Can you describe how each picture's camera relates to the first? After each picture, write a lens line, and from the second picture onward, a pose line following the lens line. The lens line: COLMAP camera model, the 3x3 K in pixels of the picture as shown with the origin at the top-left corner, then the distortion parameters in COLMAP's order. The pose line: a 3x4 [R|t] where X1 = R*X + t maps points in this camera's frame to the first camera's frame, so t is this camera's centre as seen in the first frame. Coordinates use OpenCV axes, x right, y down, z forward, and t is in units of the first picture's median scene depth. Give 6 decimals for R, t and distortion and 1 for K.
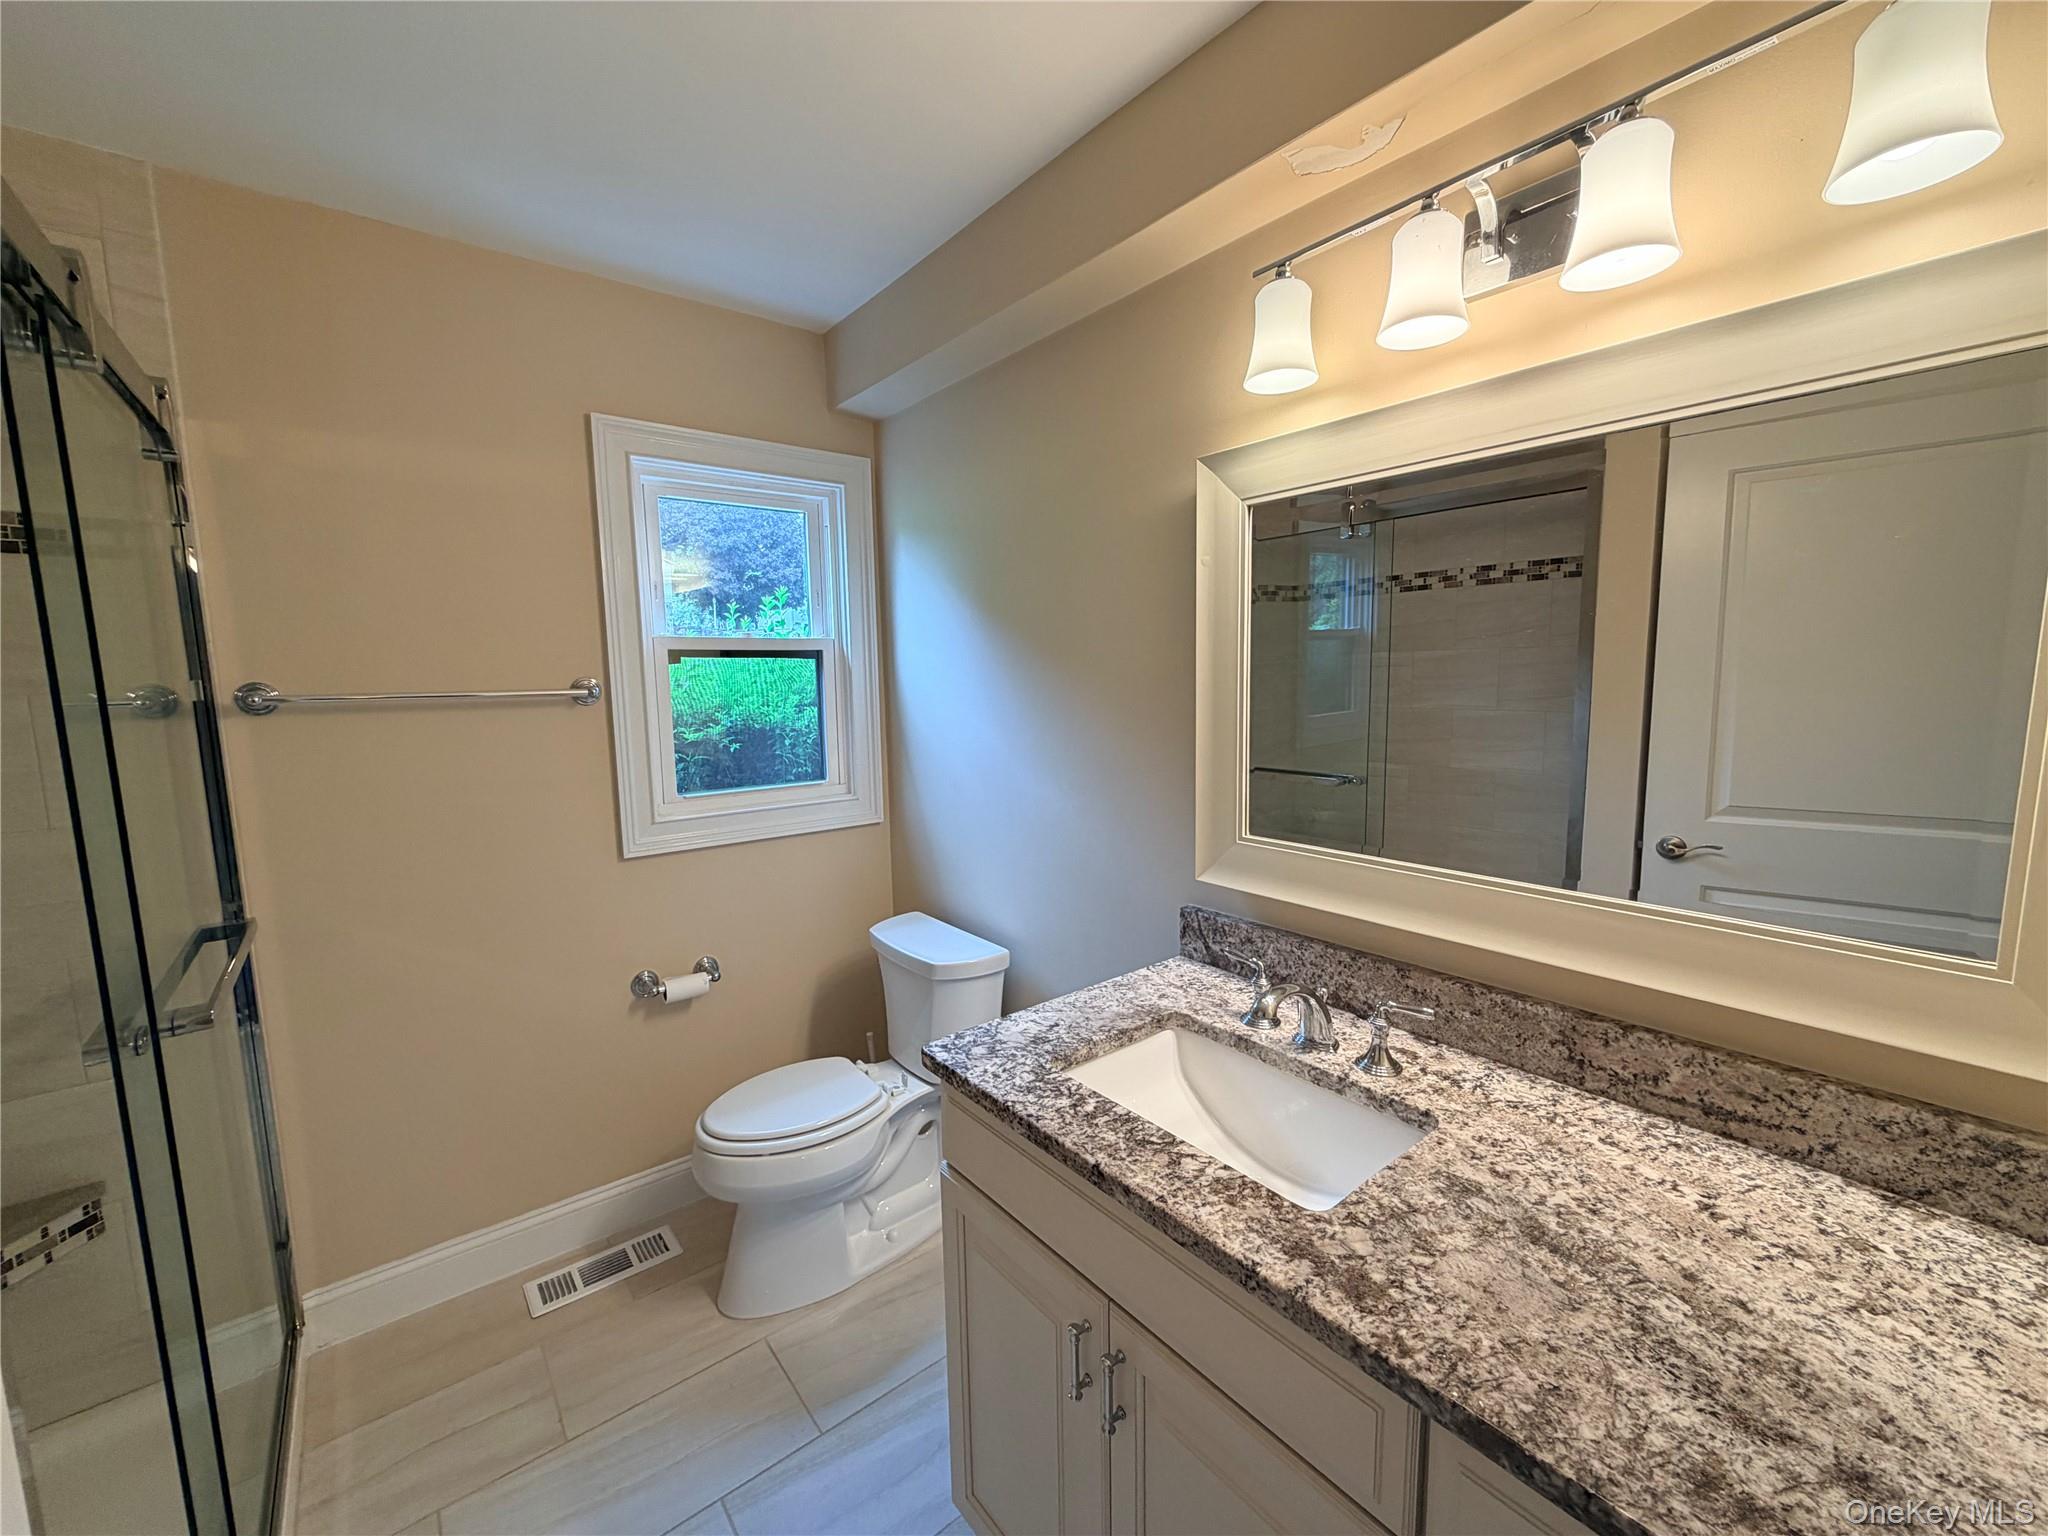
lens RADIAL K [[814.8, 0, 1018.4], [0, 814.8, 771.1], [0, 0, 1]] dist [-0.000447, 0.000051]
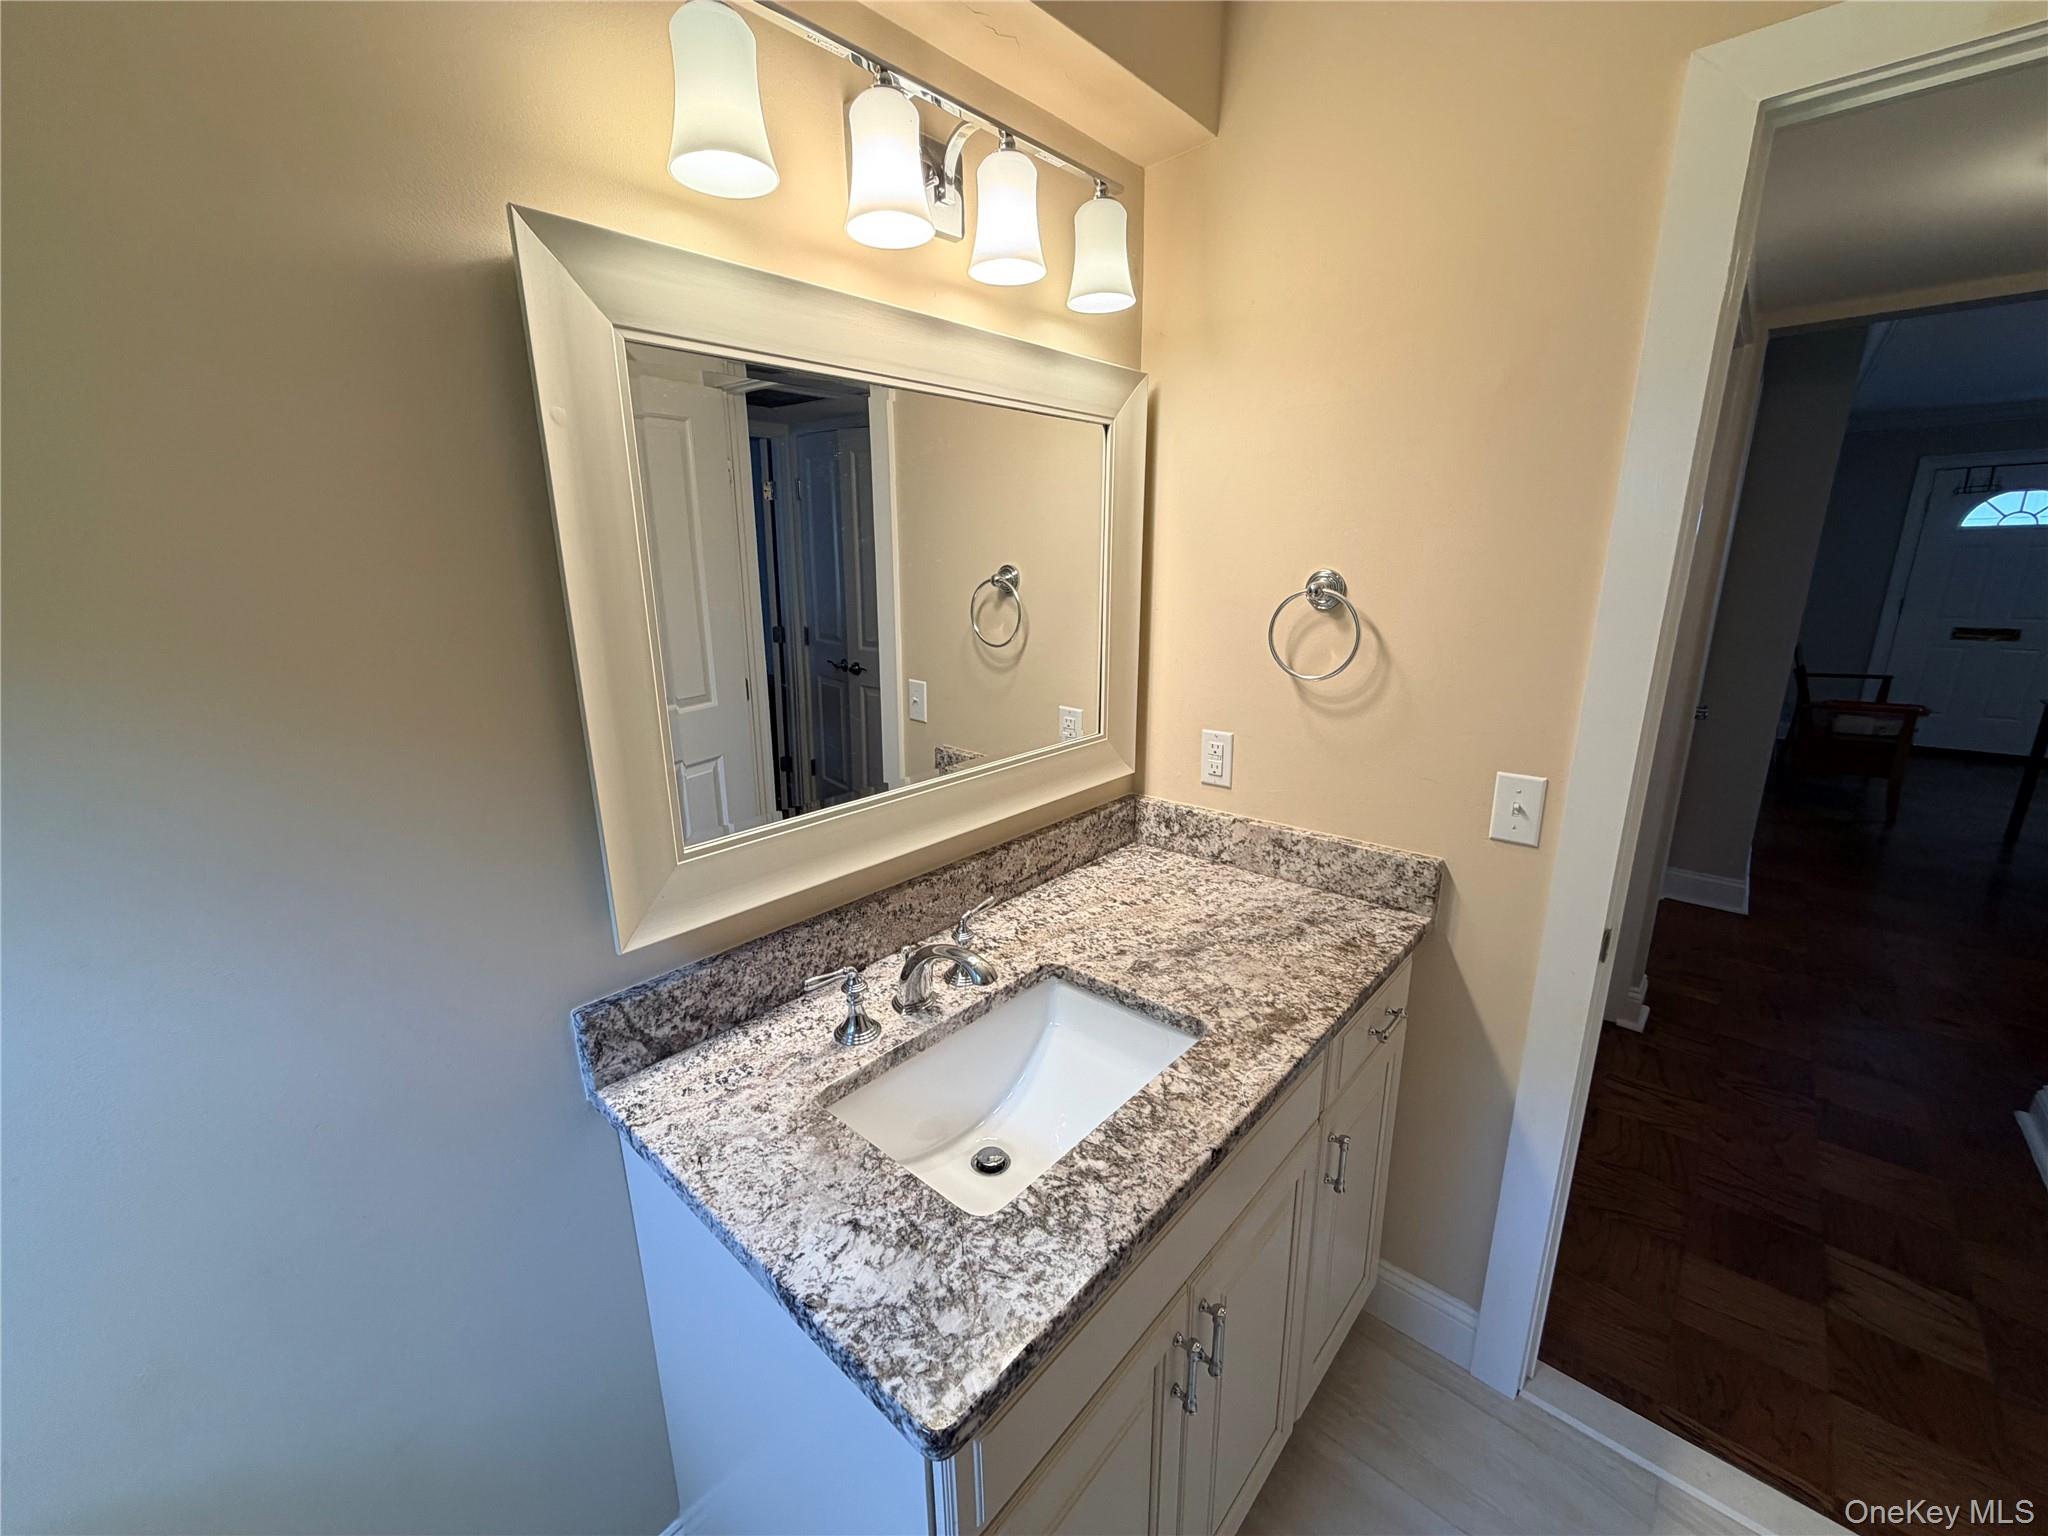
lens RADIAL K [[814.8, 0, 1018.4], [0, 814.8, 771.1], [0, 0, 1]] dist [-0.000447, 0.000051]
pose [[-0.164913, -0.231875, 0.958665, -0.605441], [0.139804, 0.956663, 0.255440, -0.178446], [-0.976350, 0.176151, -0.125349, 1.170439]]
